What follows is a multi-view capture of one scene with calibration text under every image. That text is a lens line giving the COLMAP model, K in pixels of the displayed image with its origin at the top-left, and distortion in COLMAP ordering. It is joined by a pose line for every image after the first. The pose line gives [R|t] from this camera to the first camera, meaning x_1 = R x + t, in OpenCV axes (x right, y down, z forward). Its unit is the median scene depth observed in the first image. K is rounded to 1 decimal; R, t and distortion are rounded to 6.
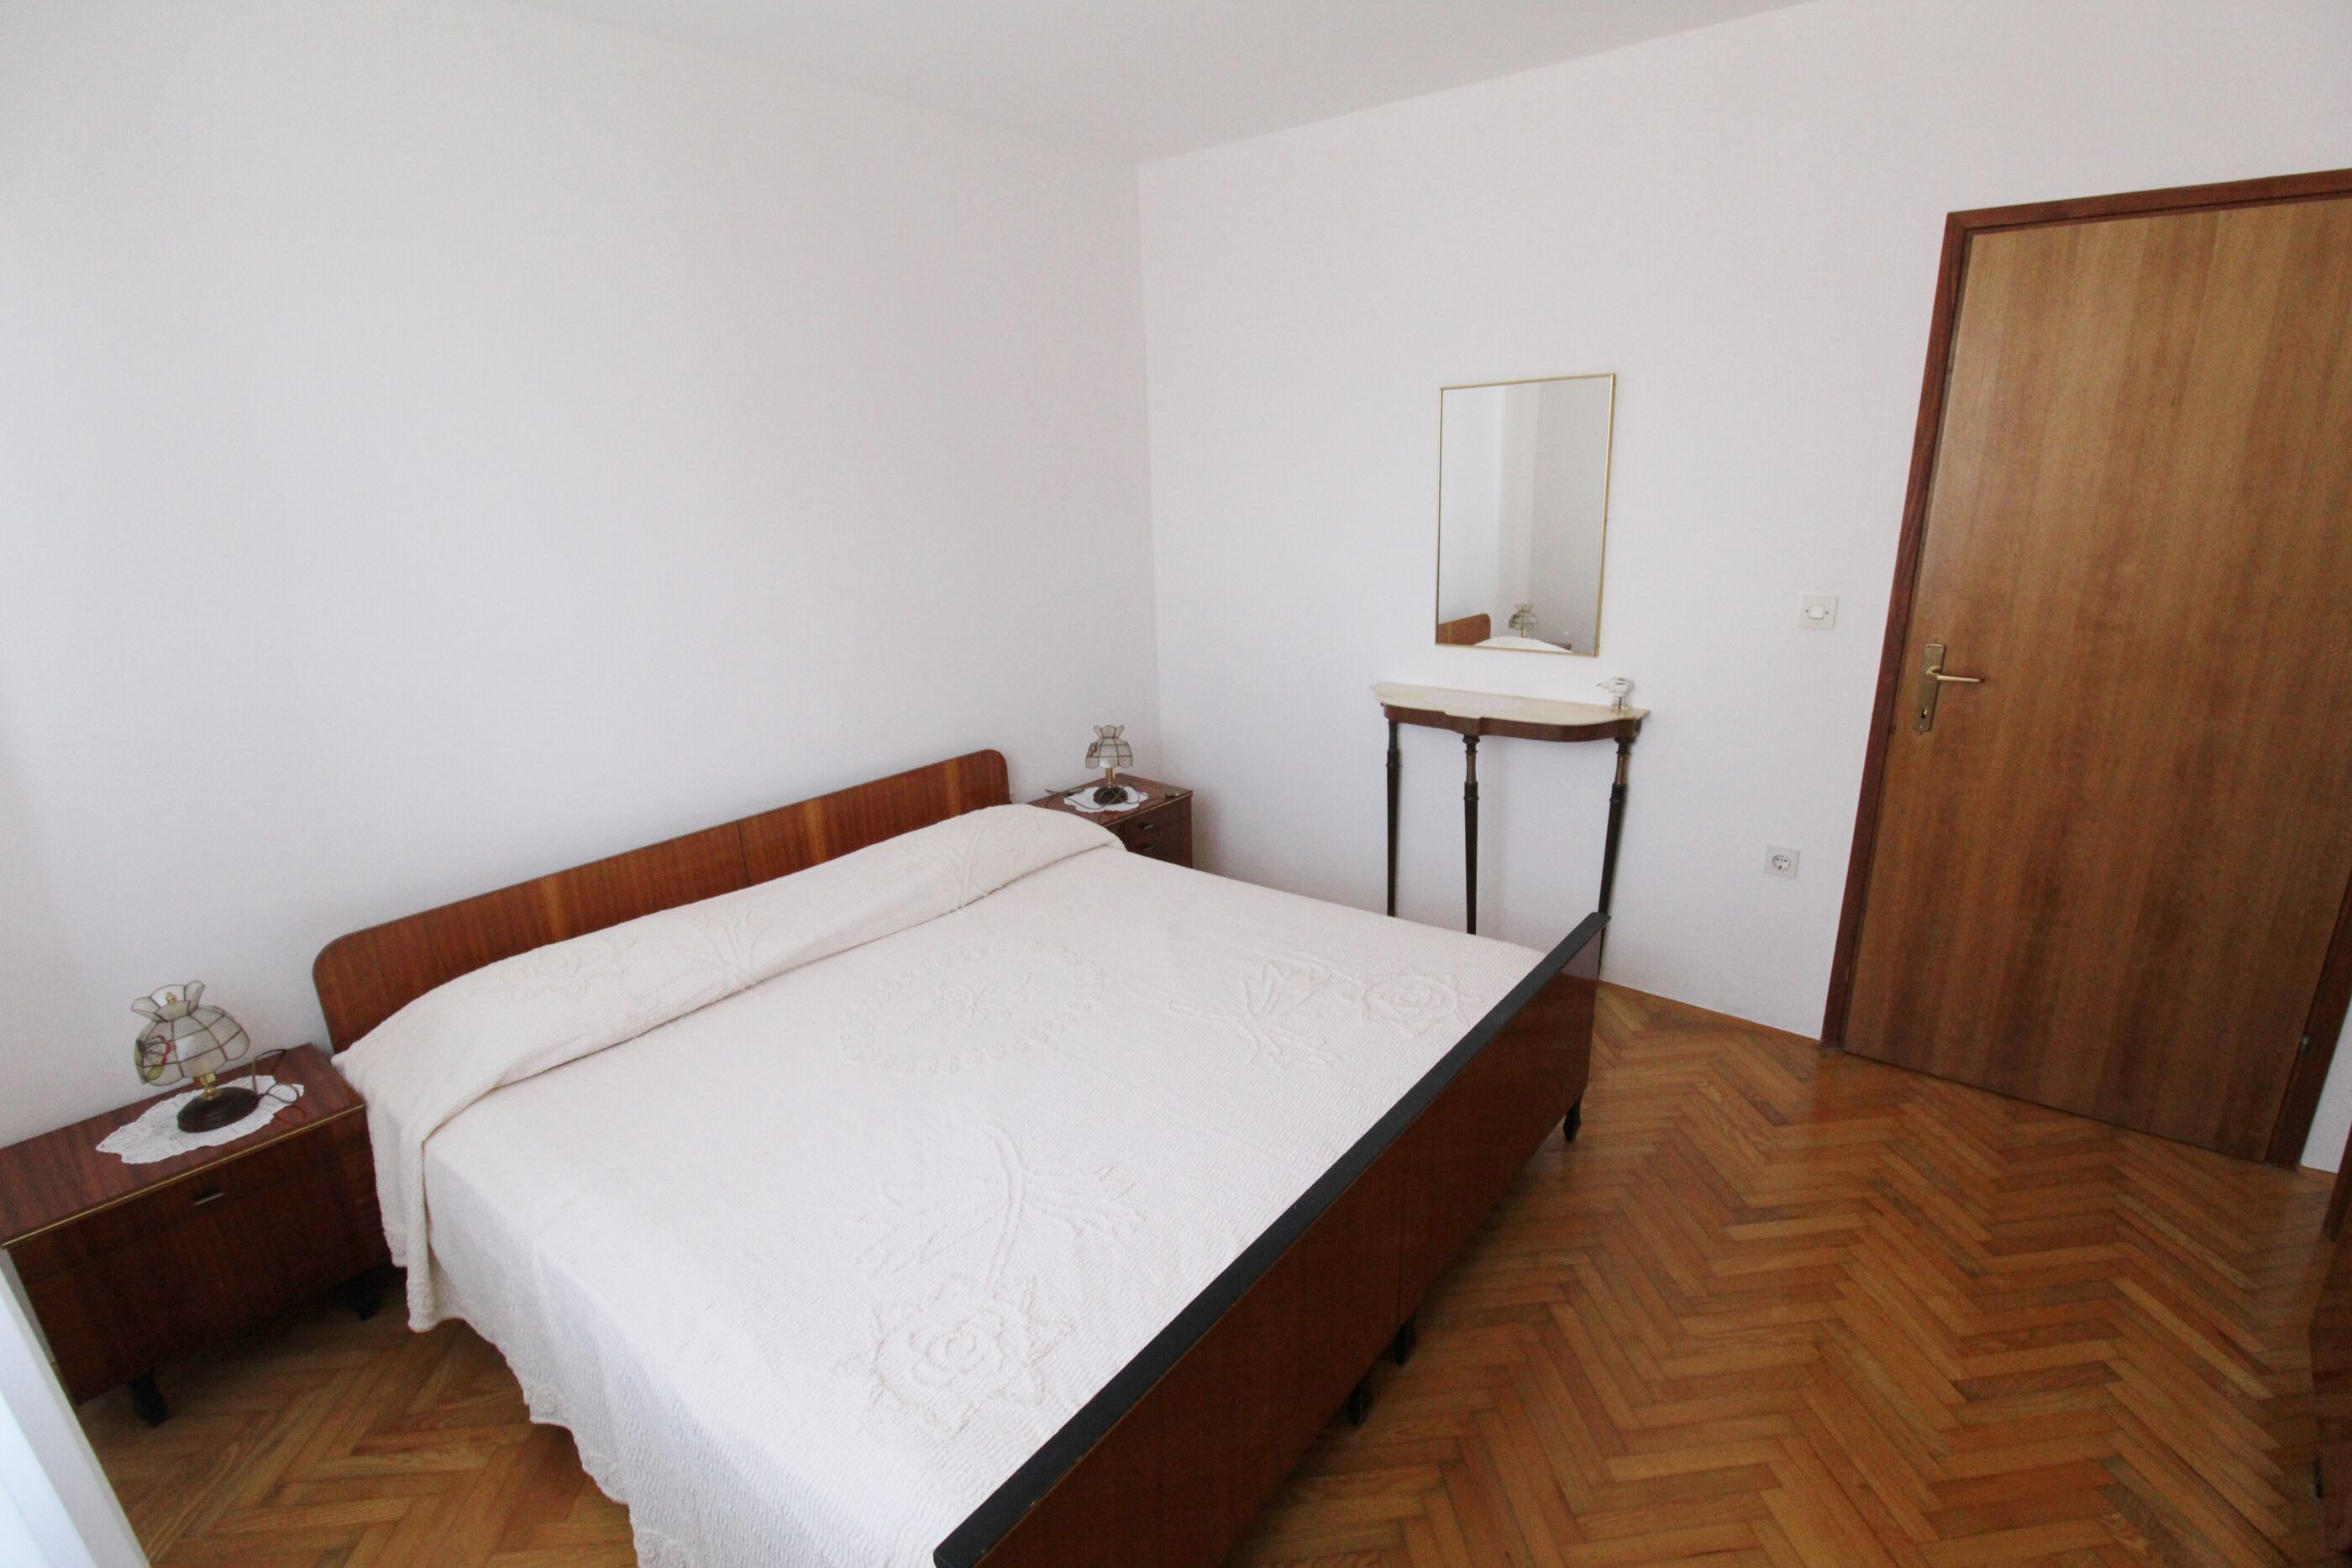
lens RADIAL K [[1097.2, 0, 1201.7], [0, 1097.2, 787.1], [0, 0, 1]] dist [0.001152, -0.012898]
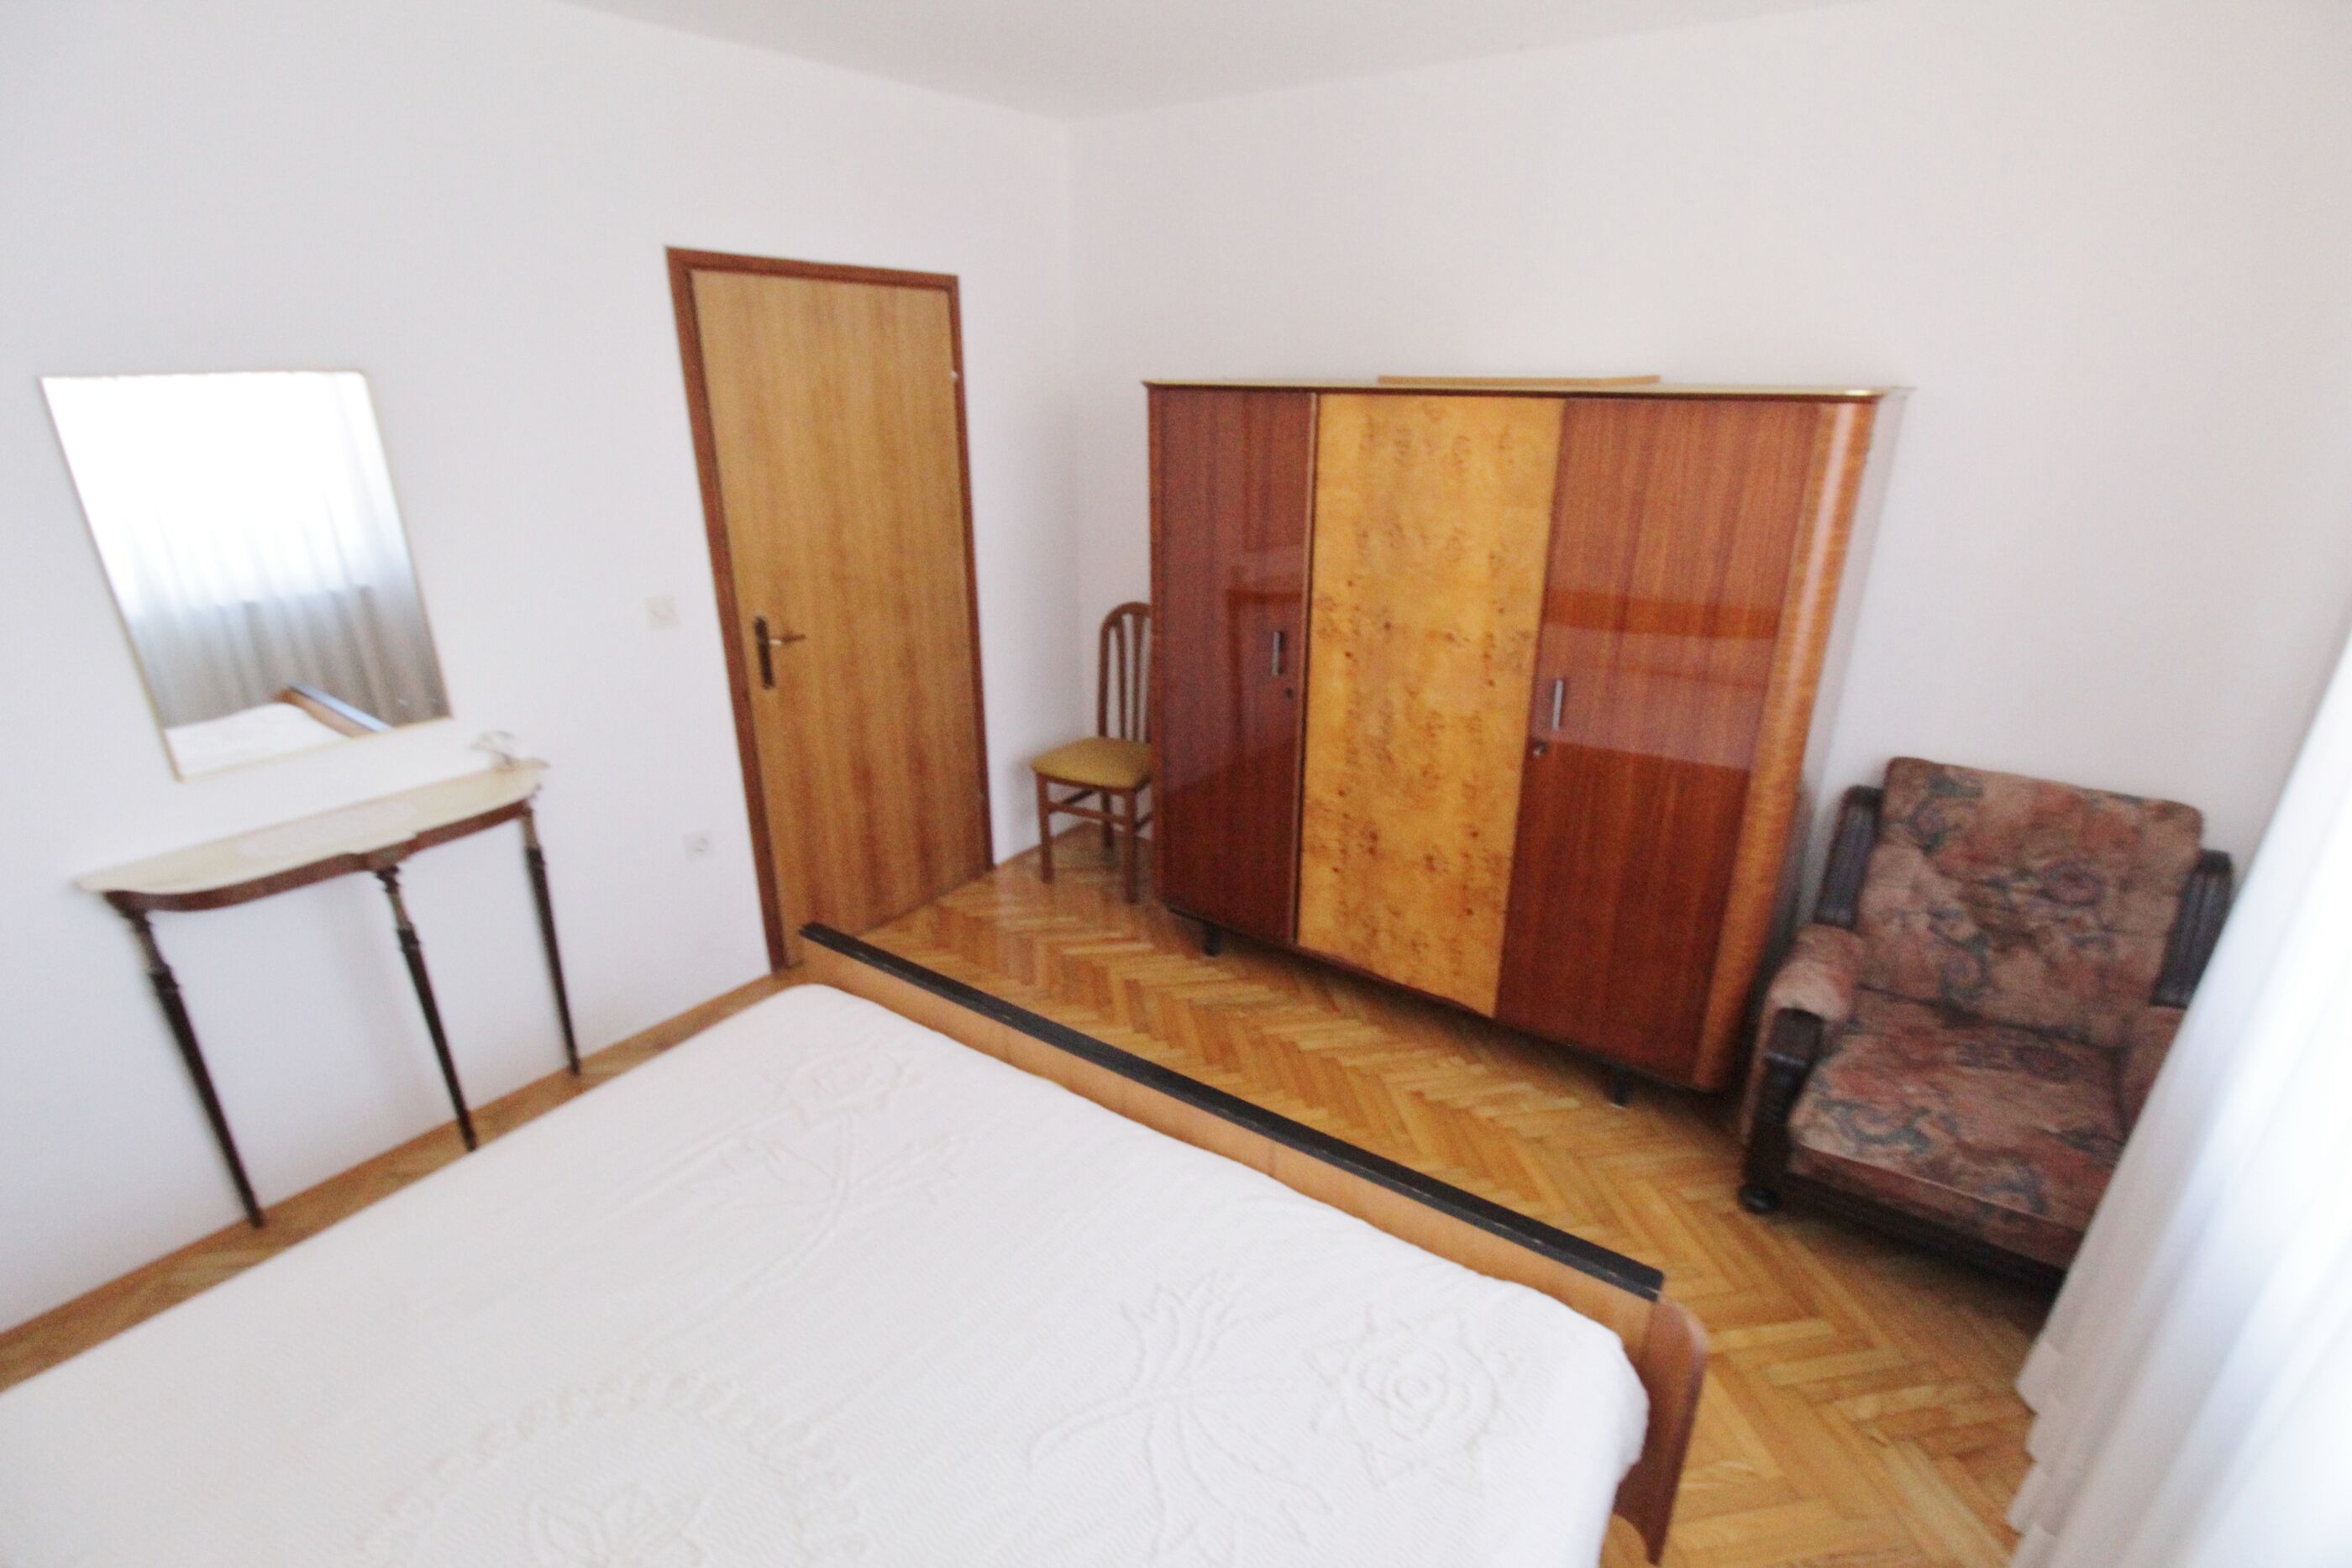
lens RADIAL K [[1097.2, 0, 1201.7], [0, 1097.2, 787.1], [0, 0, 1]] dist [0.001152, -0.012898]
pose [[-0.056236, -0.325496, 0.943870, -0.550979], [0.286335, 0.900397, 0.327564, -0.216853], [-0.956478, 0.288683, 0.042566, 0.537009]]
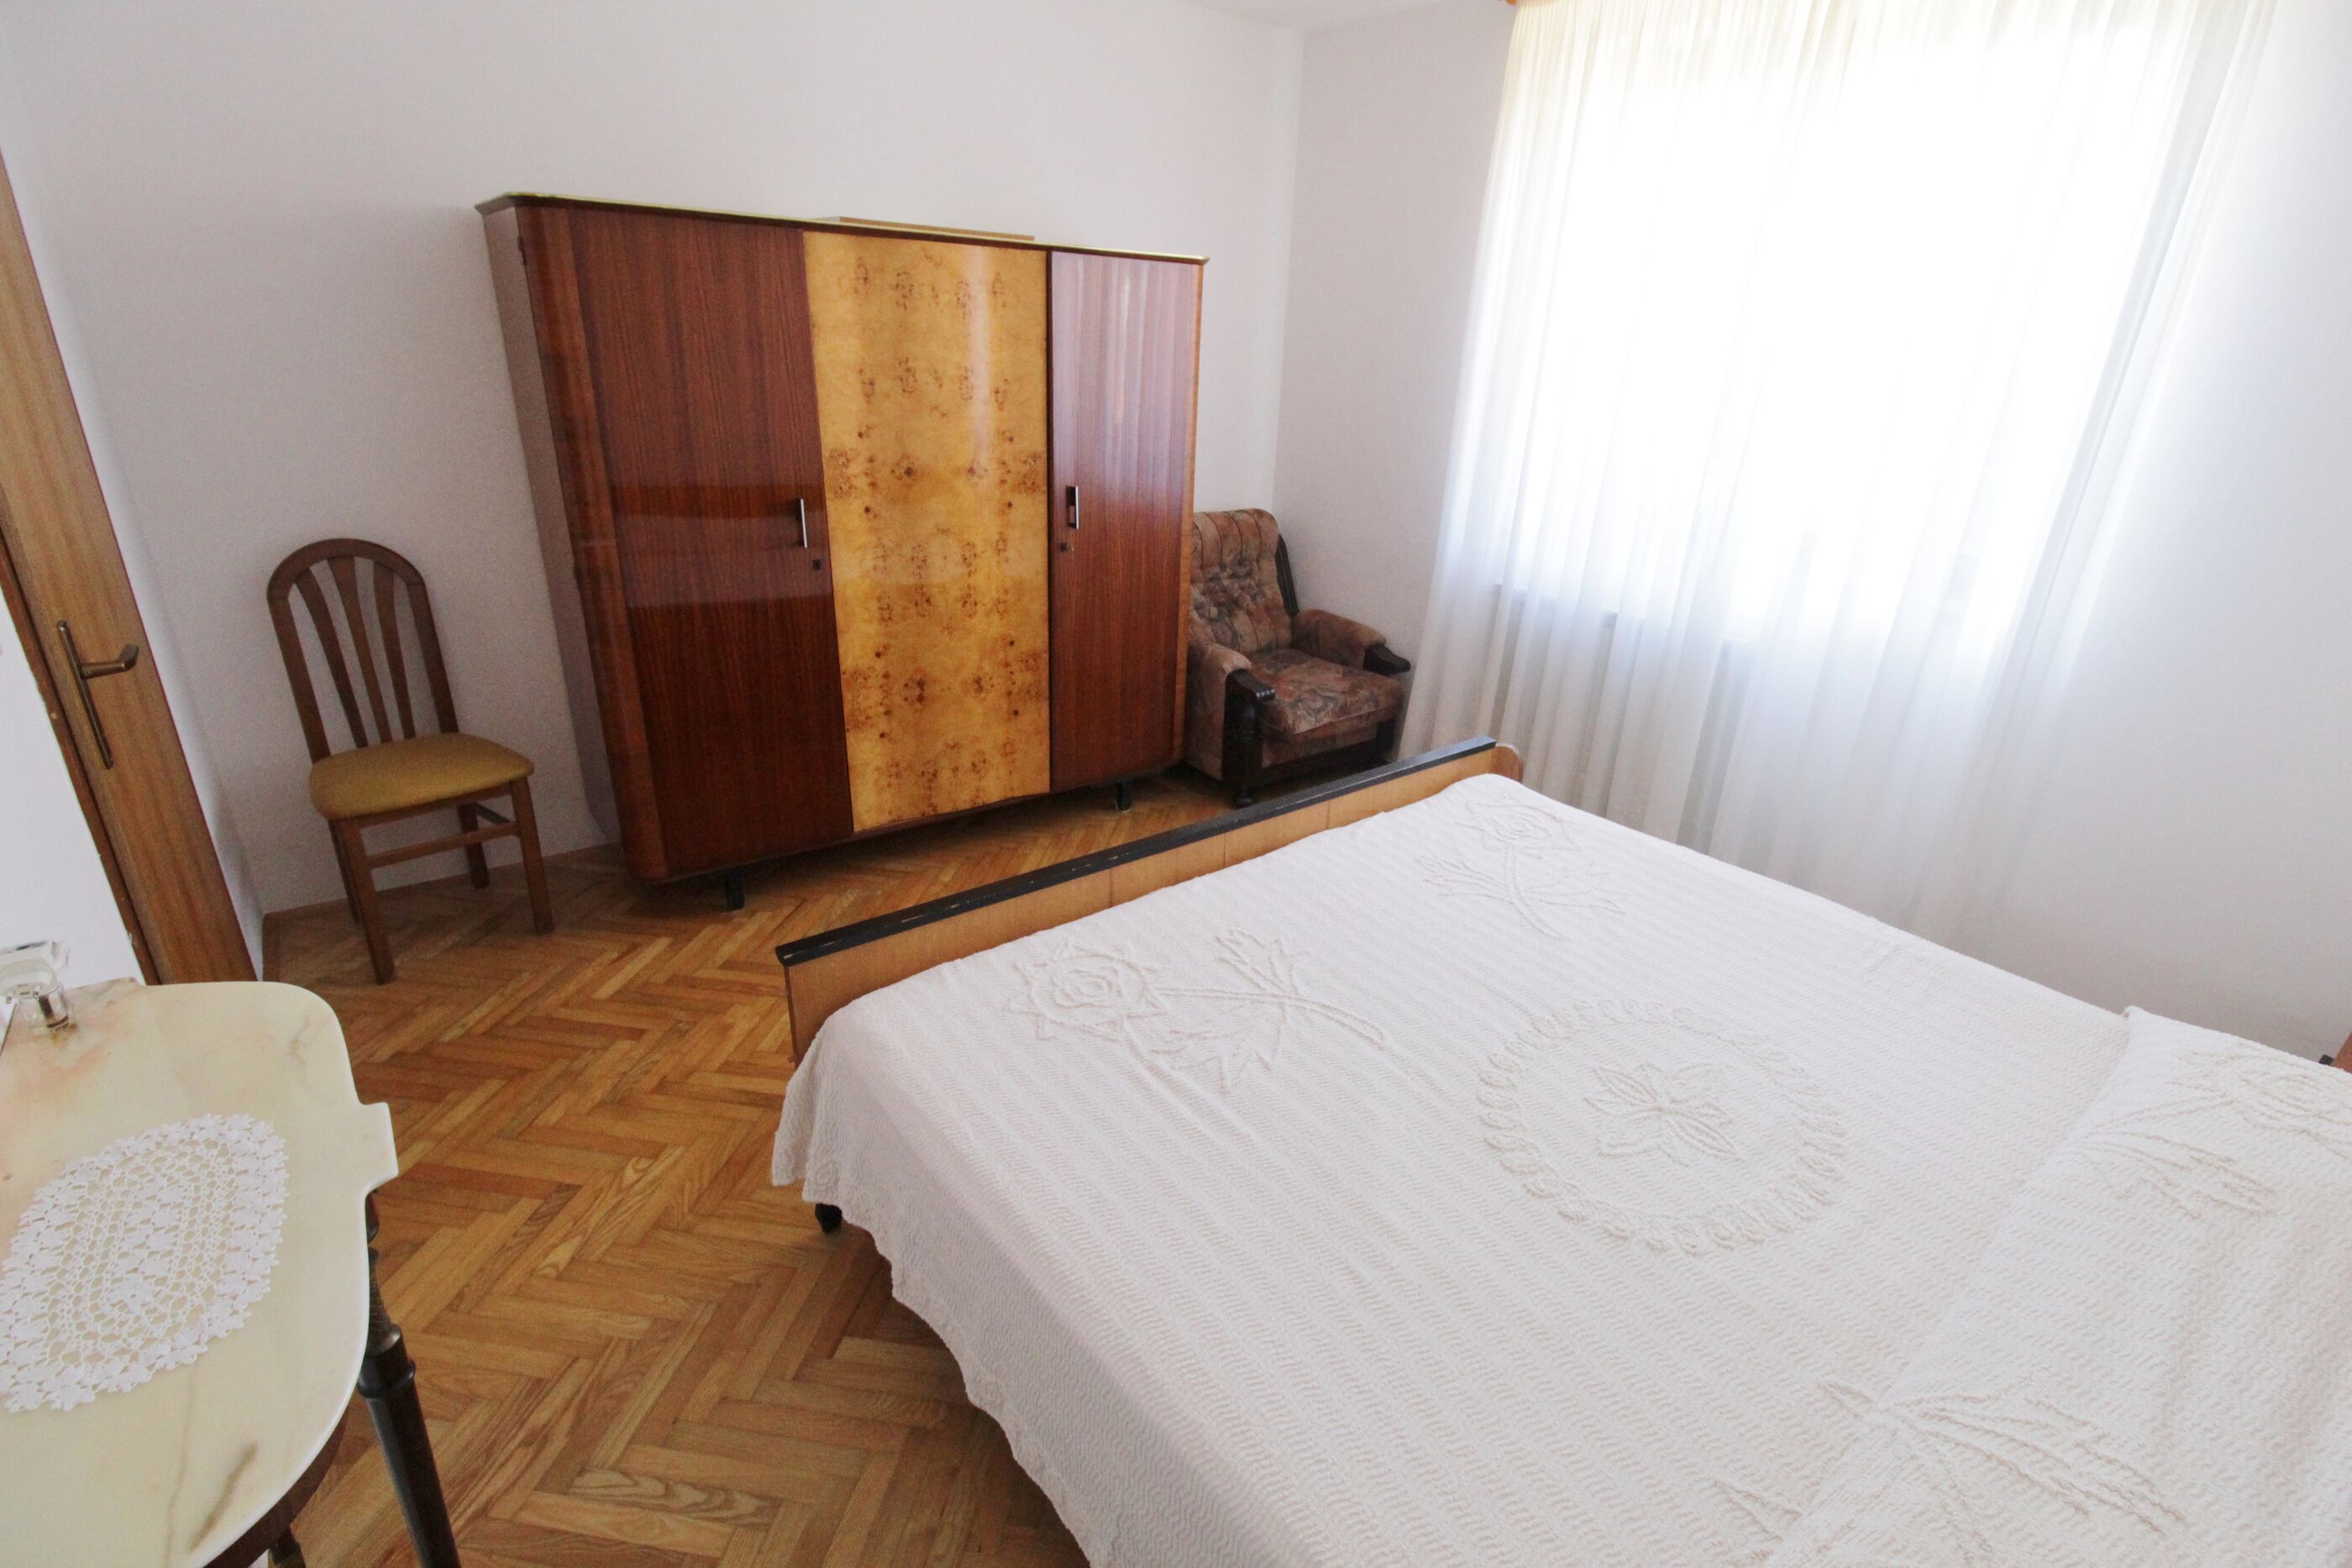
lens RADIAL K [[1097.2, 0, 1201.7], [0, 1097.2, 787.1], [0, 0, 1]] dist [0.001152, -0.012898]
pose [[-0.974182, -0.097484, 0.203632, -0.038055], [0.051442, 0.782396, 0.620653, -0.381808], [-0.219825, 0.615105, -0.757181, 1.346472]]
